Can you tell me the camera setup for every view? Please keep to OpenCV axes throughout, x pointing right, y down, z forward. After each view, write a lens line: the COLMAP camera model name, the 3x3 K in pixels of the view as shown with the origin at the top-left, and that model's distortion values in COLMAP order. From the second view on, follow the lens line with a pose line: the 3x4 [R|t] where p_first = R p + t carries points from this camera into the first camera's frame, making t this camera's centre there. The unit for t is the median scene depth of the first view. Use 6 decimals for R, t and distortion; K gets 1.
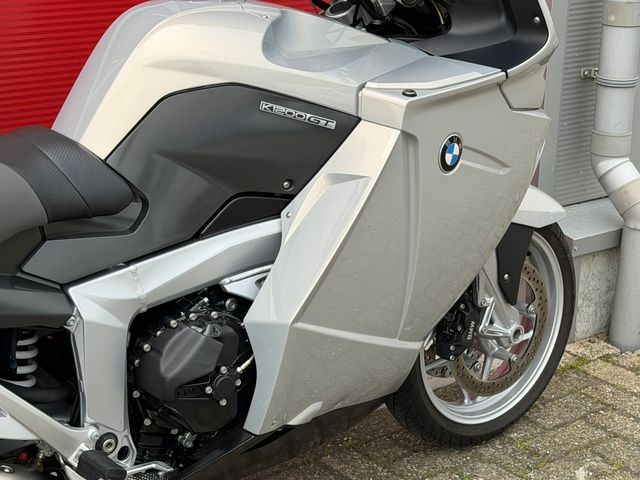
lens RADIAL K [[1305.3, 0, 340.5], [0, 1305.3, 230.3], [0, 0, 1]] dist [0.148846, 0.000000]
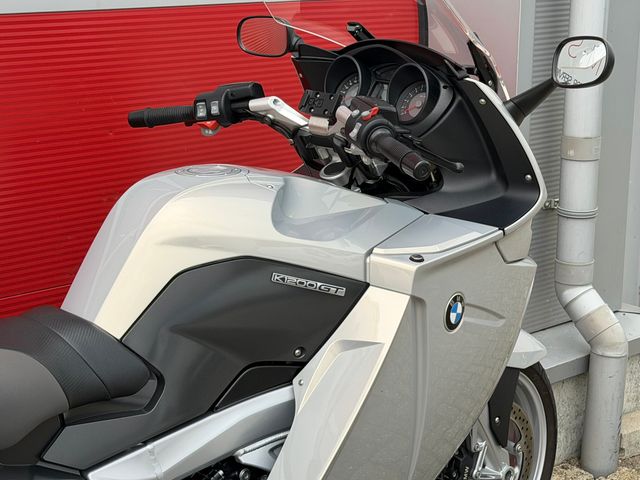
lens RADIAL K [[1305.3, 0, 338.0], [0, 1305.3, 234.2], [0, 0, 1]] dist [0.148846, 0.000000]
pose [[0.996612, -0.034015, 0.074881, -0.082055], [0.038536, 0.997467, -0.059789, -0.063798], [-0.072658, 0.062472, 0.995398, -0.008243]]
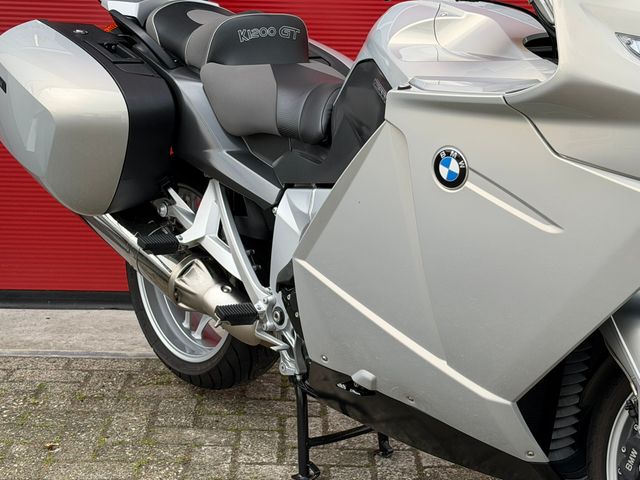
lens RADIAL K [[1305.3, 0, 333.6], [0, 1305.3, 247.0], [0, 0, 1]] dist [0.148846, 0.000000]
pose [[0.012570, 0.205259, -0.978627, 1.046988], [-0.346602, 0.918921, 0.188284, -0.159497], [0.937928, 0.336827, 0.082694, 0.887666]]
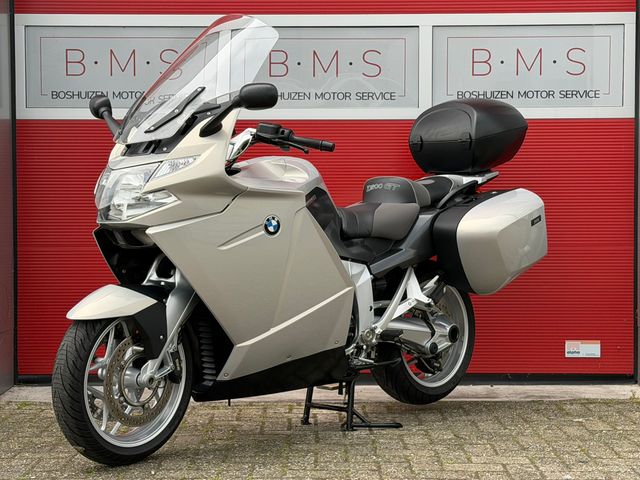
lens RADIAL K [[1305.3, 0, 315.4], [0, 1305.3, 239.9], [0, 0, 1]] dist [0.148846, 0.000000]
pose [[-0.002743, -0.000344, -0.999996, 2.052918], [-0.324705, 0.945815, 0.000565, -0.016034], [0.945811, 0.324706, -0.002706, 0.963550]]
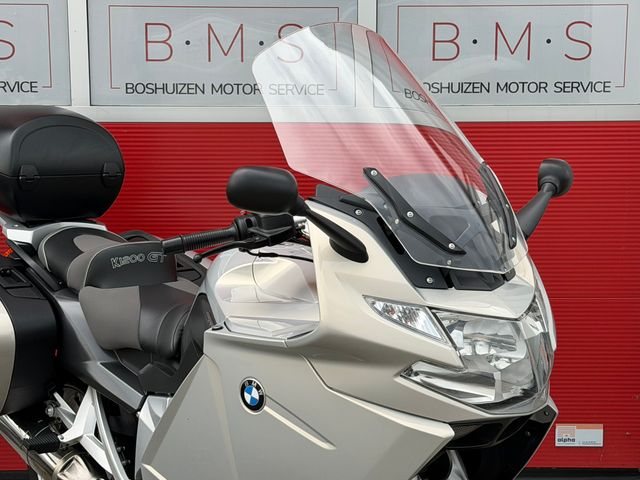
lens RADIAL K [[1305.3, 0, 321.7], [0, 1305.3, 246.4], [0, 0, 1]] dist [0.148846, 0.000000]
pose [[0.021129, 0.111788, -0.993507, 1.263895], [-0.324334, 0.940753, 0.098954, -0.327610], [0.945707, 0.320138, 0.056133, 0.978514]]
